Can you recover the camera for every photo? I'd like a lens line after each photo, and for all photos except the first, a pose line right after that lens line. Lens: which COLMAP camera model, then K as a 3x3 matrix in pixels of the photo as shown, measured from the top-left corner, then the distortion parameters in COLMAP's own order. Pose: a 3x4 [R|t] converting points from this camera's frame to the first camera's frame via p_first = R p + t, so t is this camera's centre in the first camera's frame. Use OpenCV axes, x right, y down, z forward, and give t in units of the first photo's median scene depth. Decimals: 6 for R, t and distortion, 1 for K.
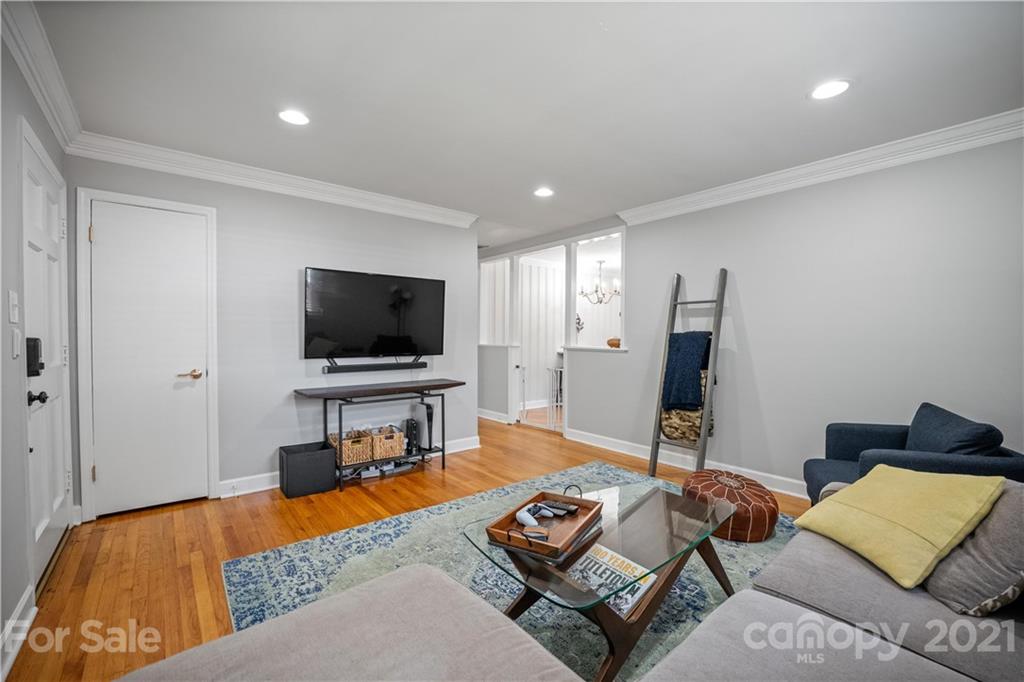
lens RADIAL K [[433.6, 0, 504.1], [0, 433.6, 339.4], [0, 0, 1]] dist [-0.024330, 0.000900]
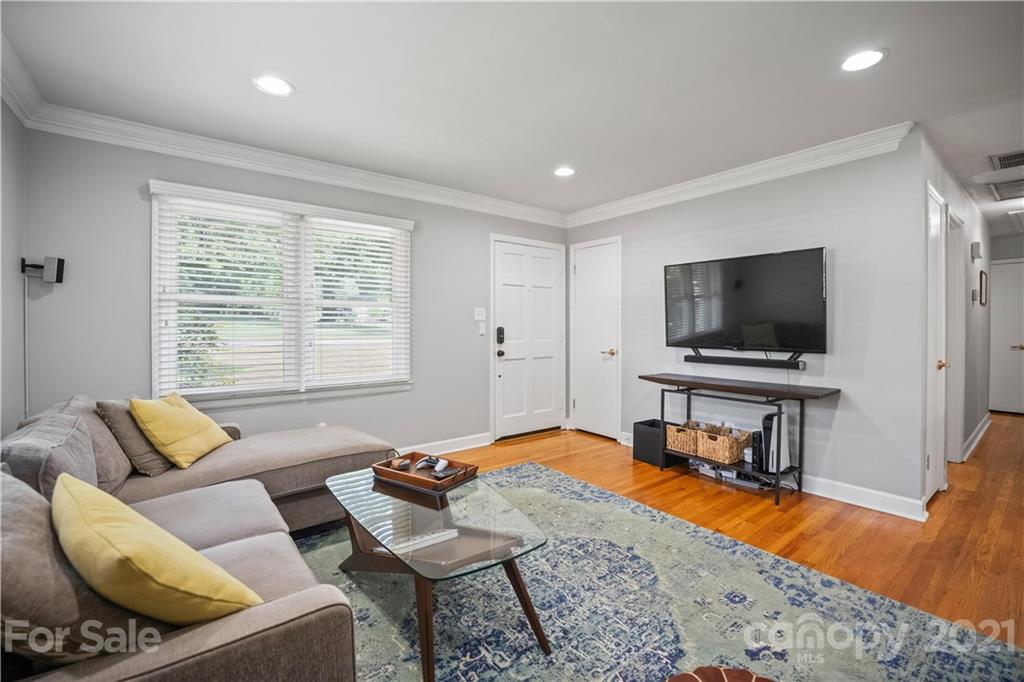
lens RADIAL K [[433.6, 0, 528.6], [0, 433.6, 327.9], [0, 0, 1]] dist [-0.024330, 0.000900]
pose [[-0.001290, 0.004287, -0.999990, 0.689965], [-0.010341, 0.999937, 0.004300, -0.005235], [0.999946, 0.010347, -0.001246, 0.654078]]
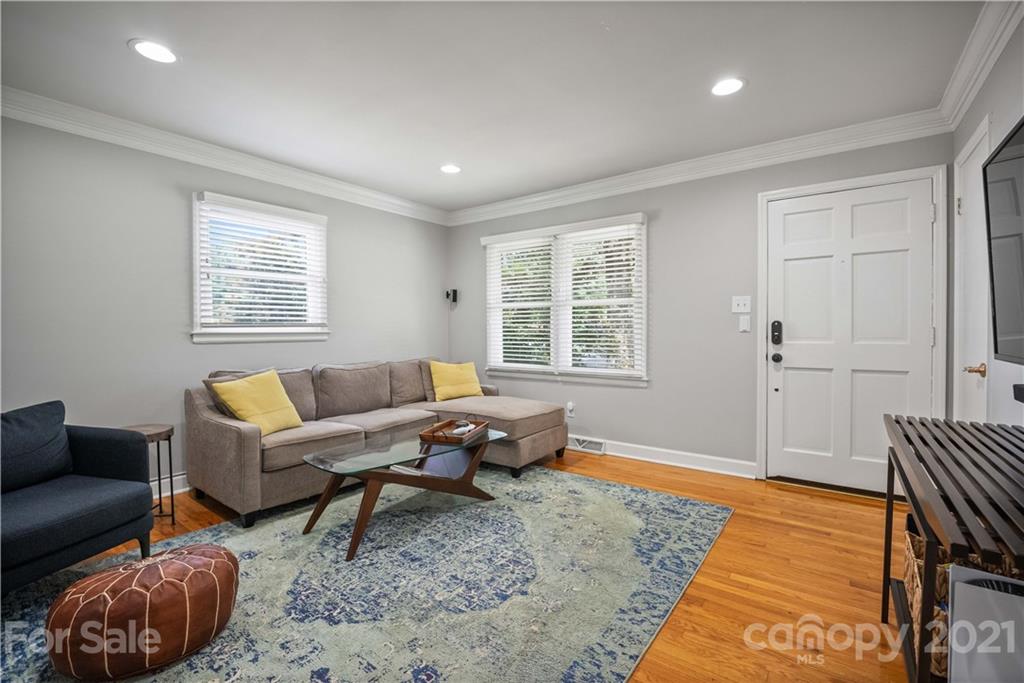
lens RADIAL K [[447.6, 0, 519.5], [0, 447.6, 337.3], [0, 0, 1]] dist [-0.017901, -0.004278]
pose [[-0.965065, 0.009229, -0.261850, 0.158989], [0.002229, 0.999632, 0.027019, 0.006942], [0.262003, 0.025491, -0.964730, 1.351673]]
